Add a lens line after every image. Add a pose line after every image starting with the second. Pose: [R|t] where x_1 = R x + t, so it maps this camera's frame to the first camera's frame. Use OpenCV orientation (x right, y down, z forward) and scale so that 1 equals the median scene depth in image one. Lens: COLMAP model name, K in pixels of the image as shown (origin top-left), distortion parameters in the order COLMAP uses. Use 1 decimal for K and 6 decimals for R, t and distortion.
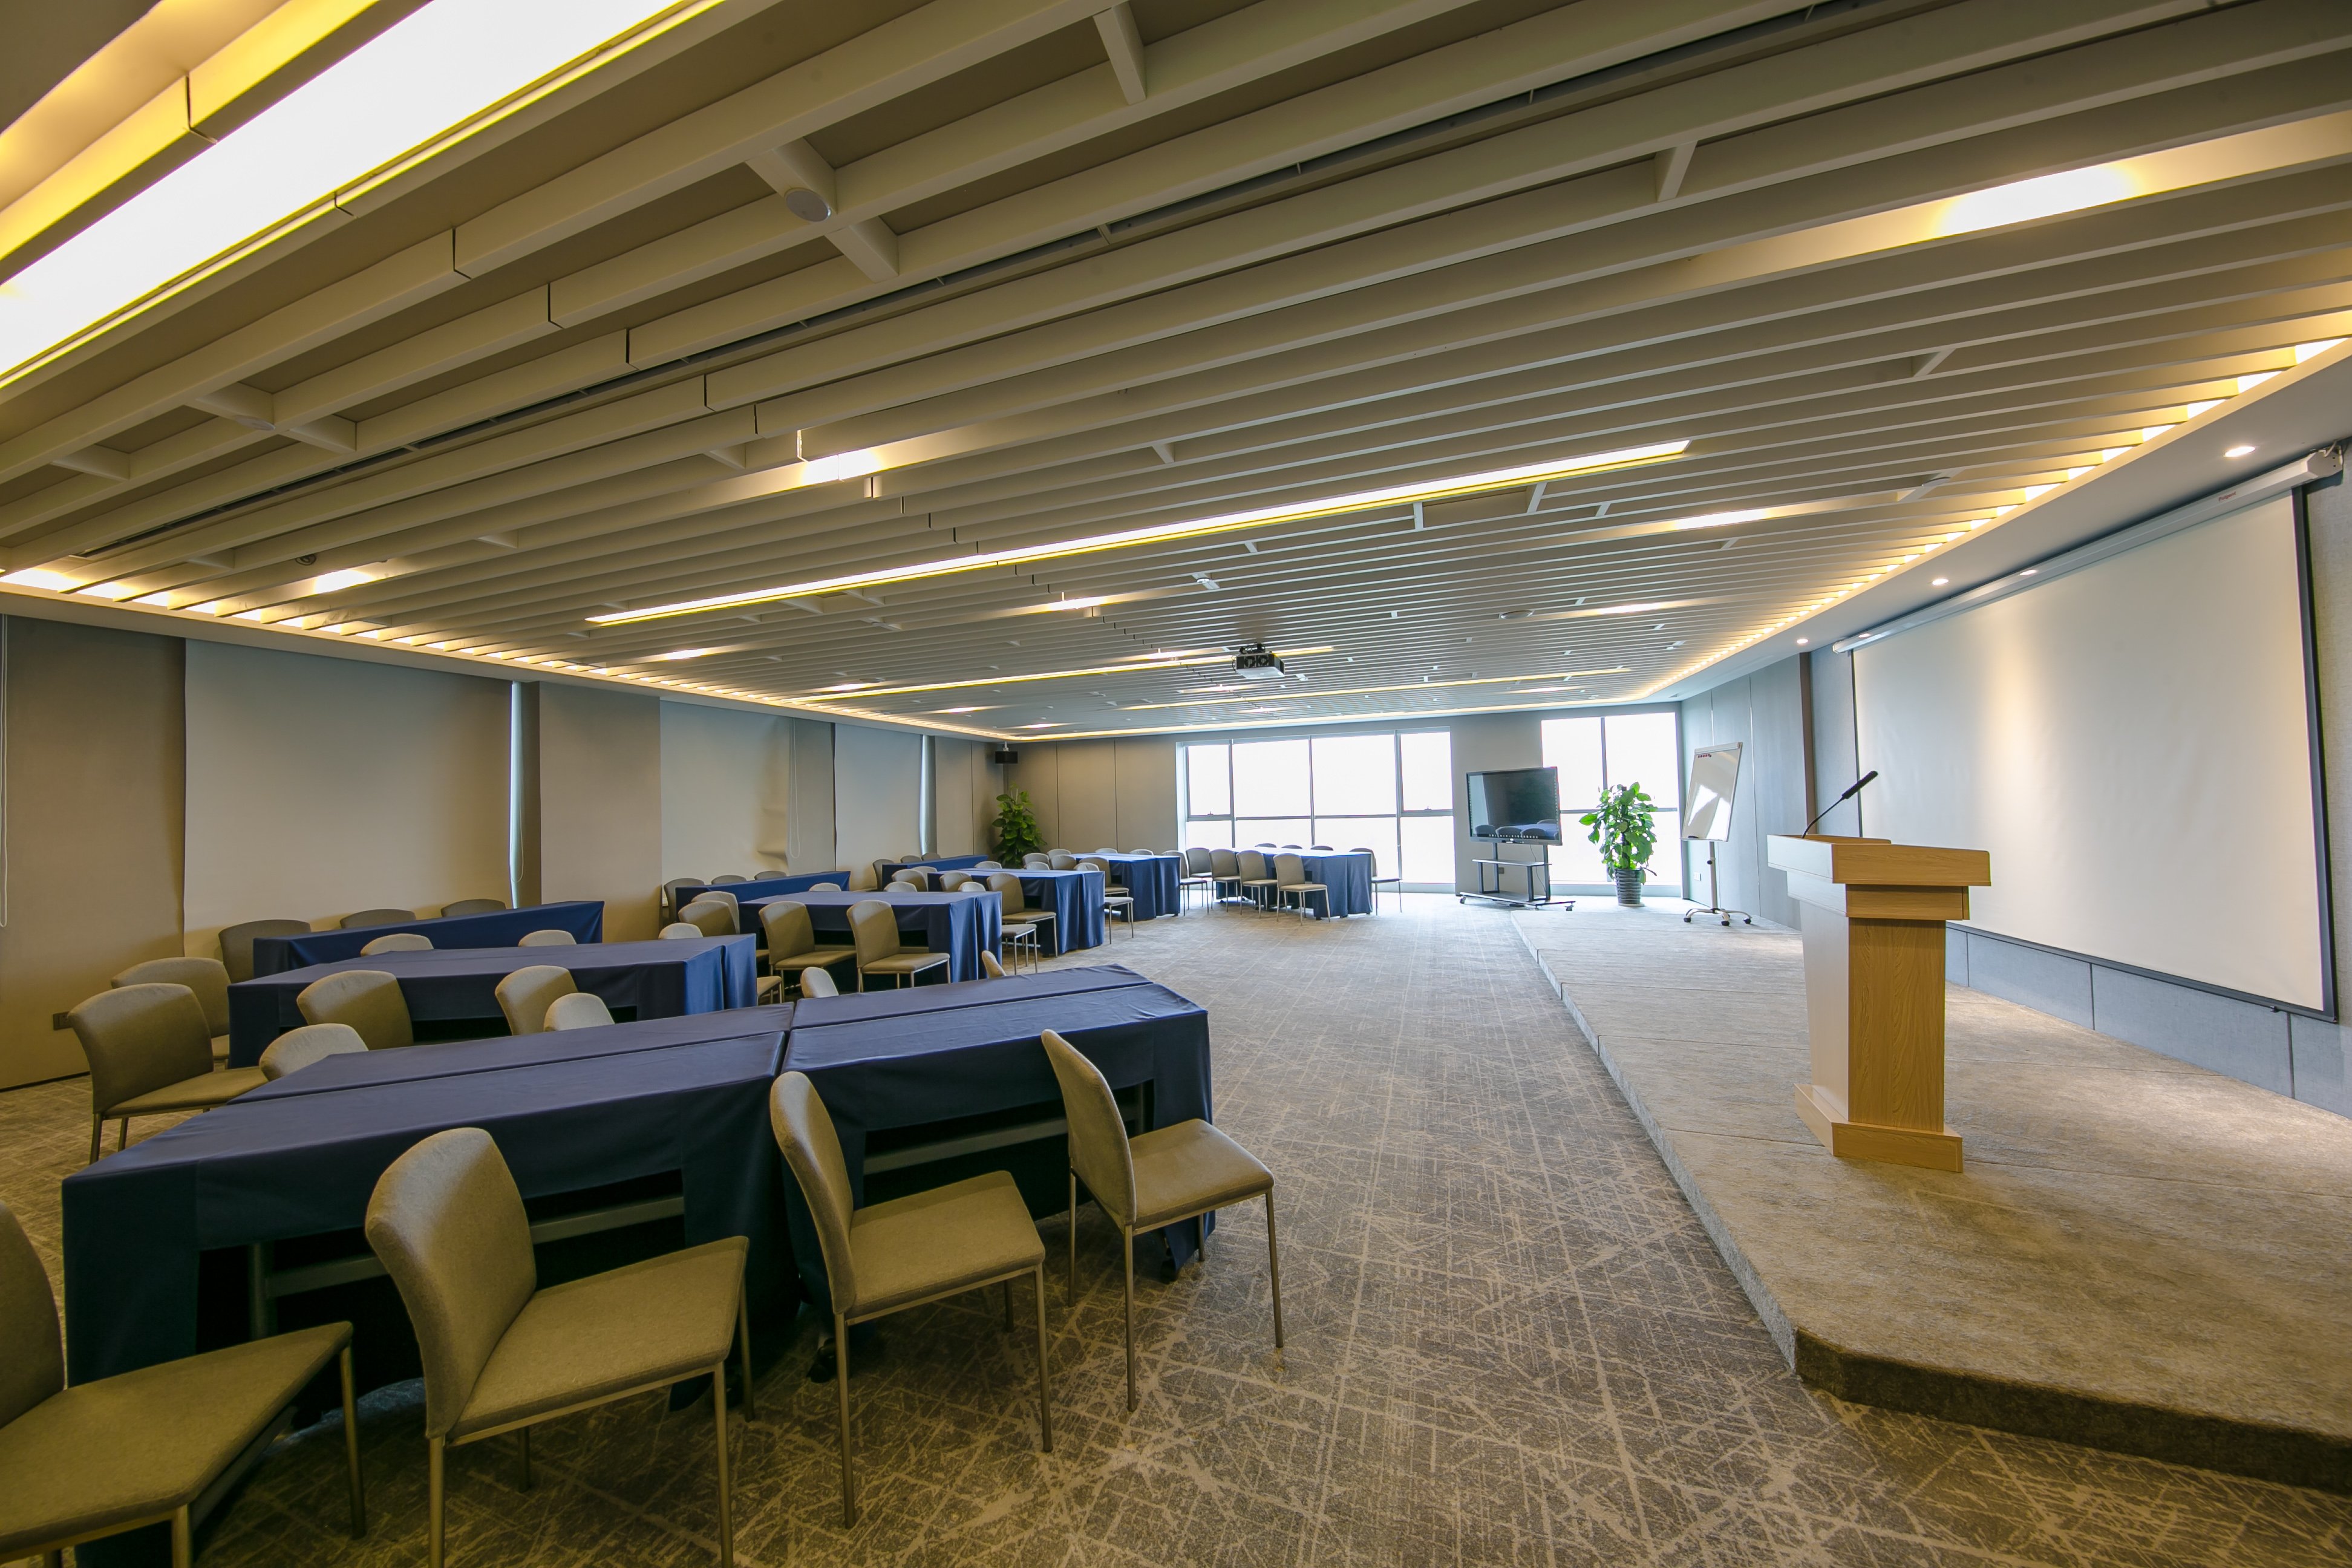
lens RADIAL K [[748.2, 0, 1185.7], [0, 748.2, 792.3], [0, 0, 1]] dist [0.009350, 0.000004]
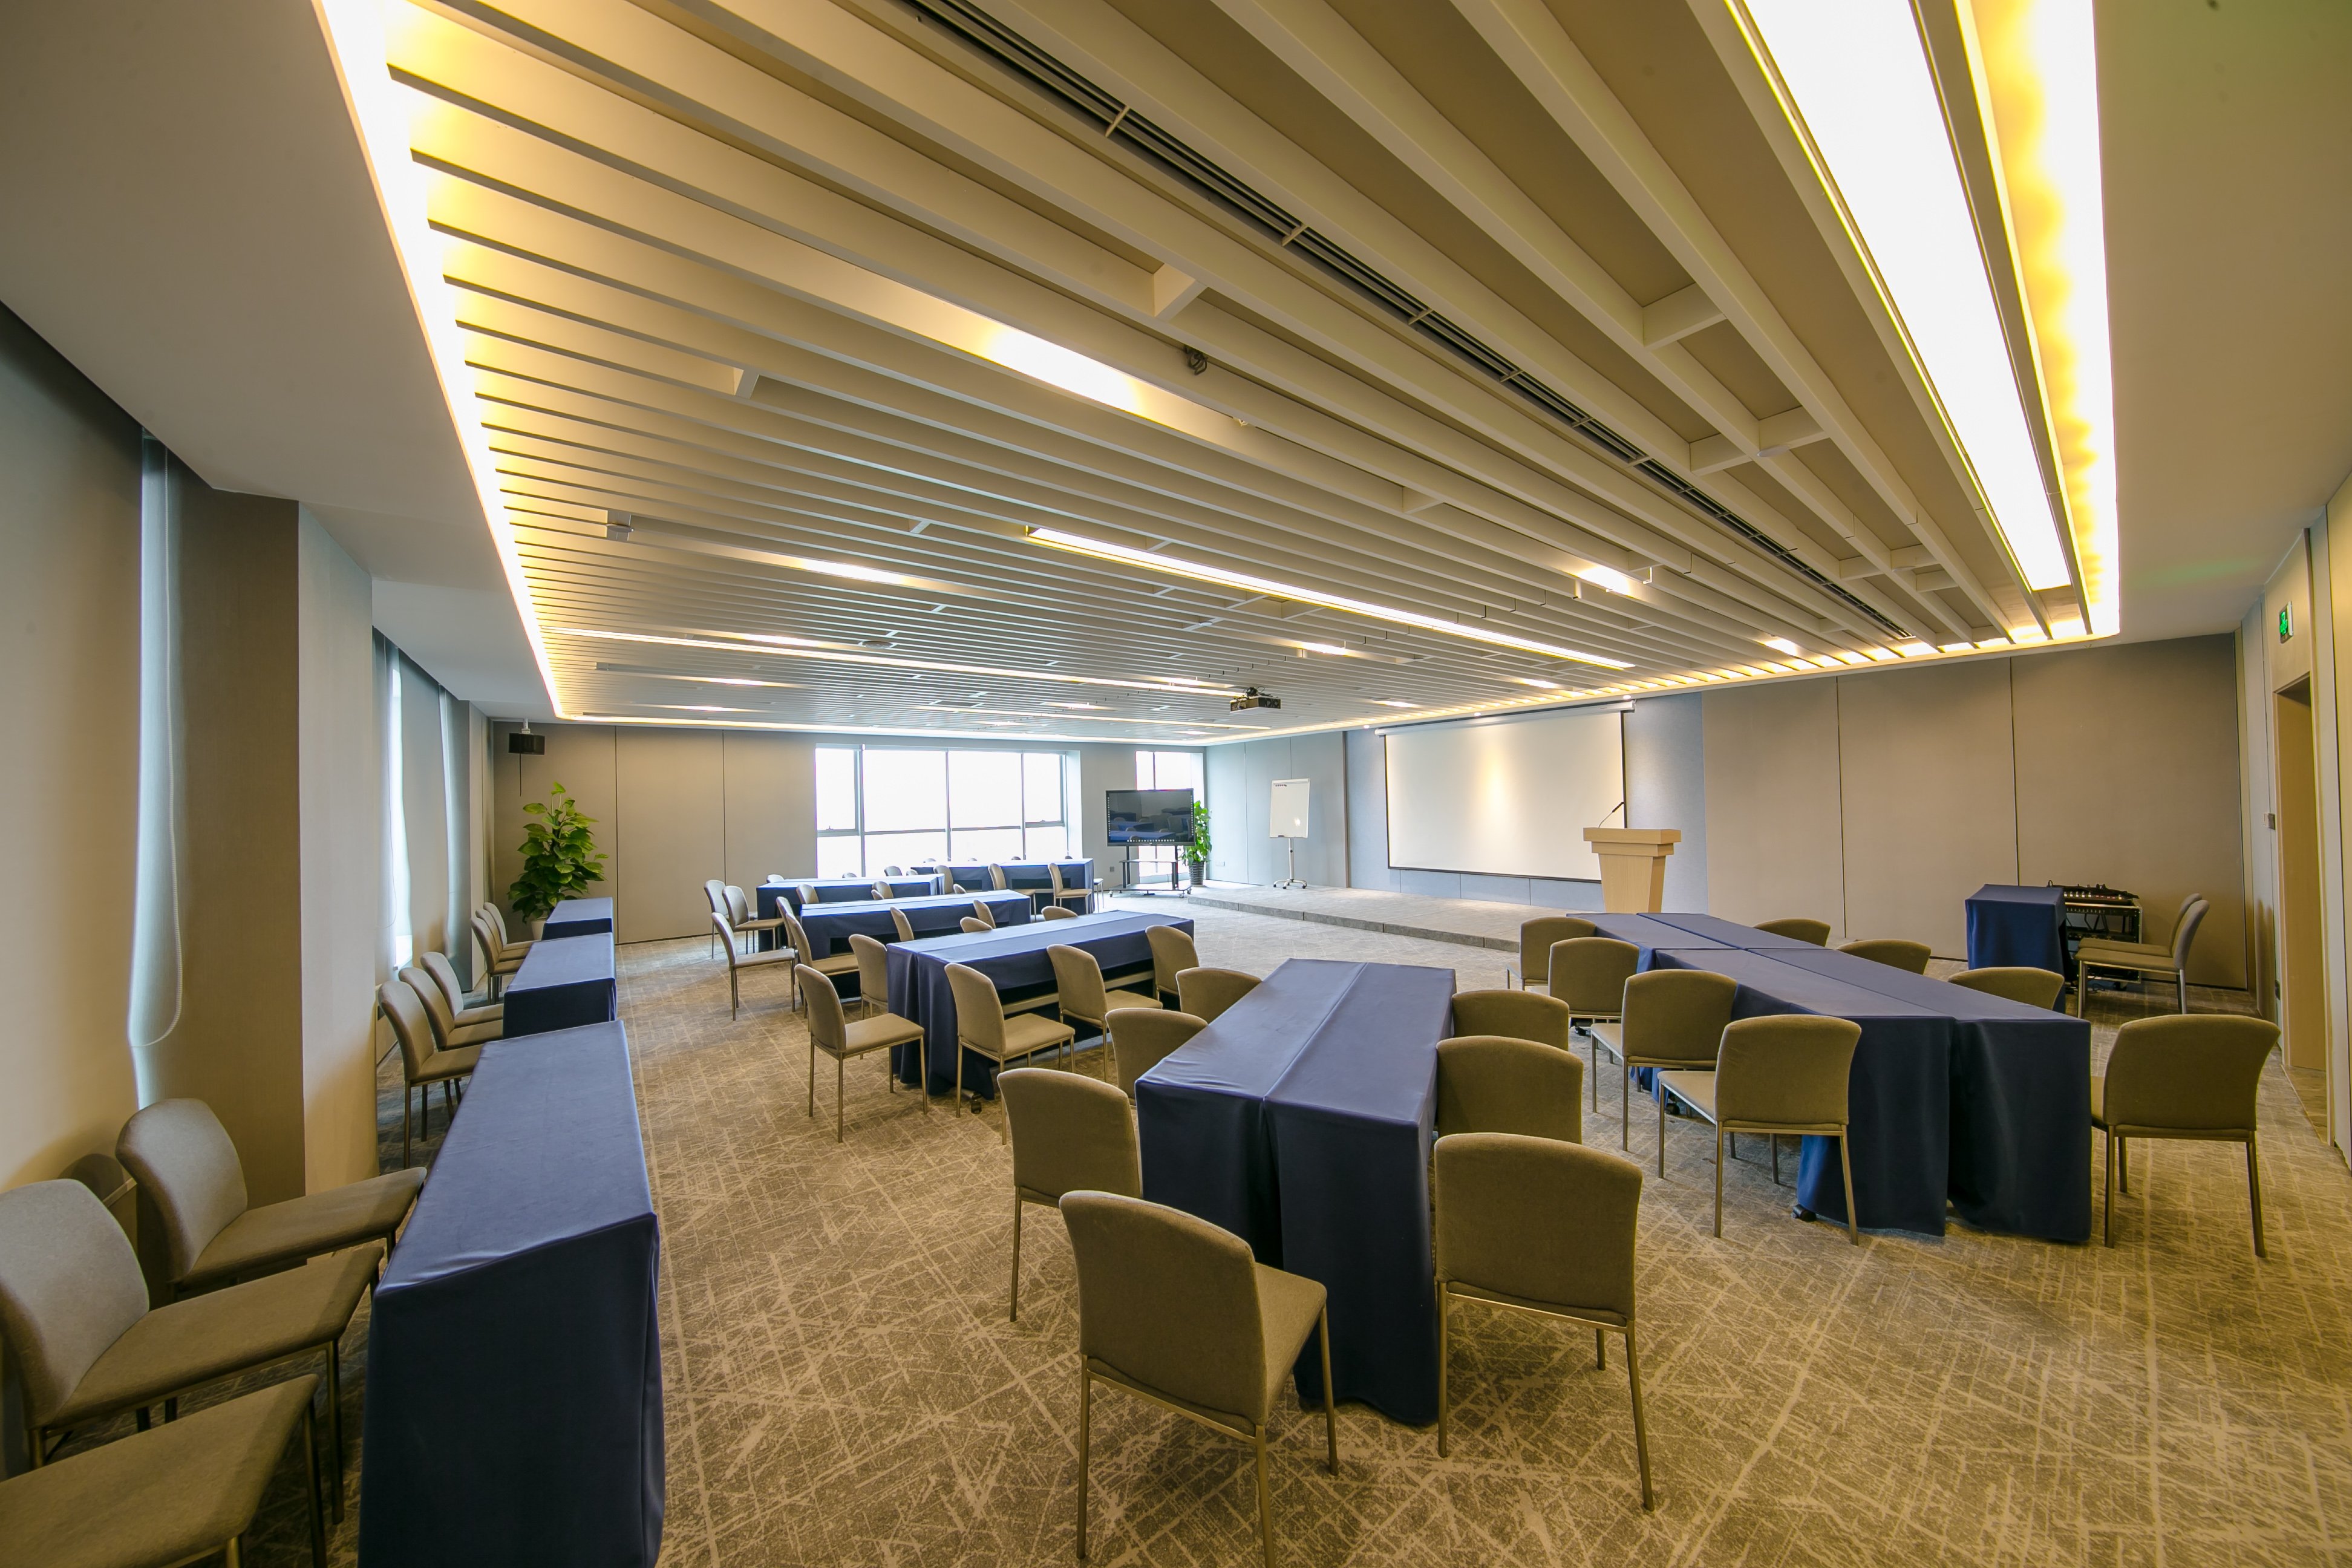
lens RADIAL K [[748.2, 0, 1185.7], [0, 748.2, 792.3], [0, 0, 1]] dist [0.009350, 0.000004]
pose [[0.537389, 0.028967, 0.842837, -0.510782], [-0.009854, 0.999557, -0.028070, 0.008476], [-0.843277, 0.006779, 0.537436, 0.211638]]
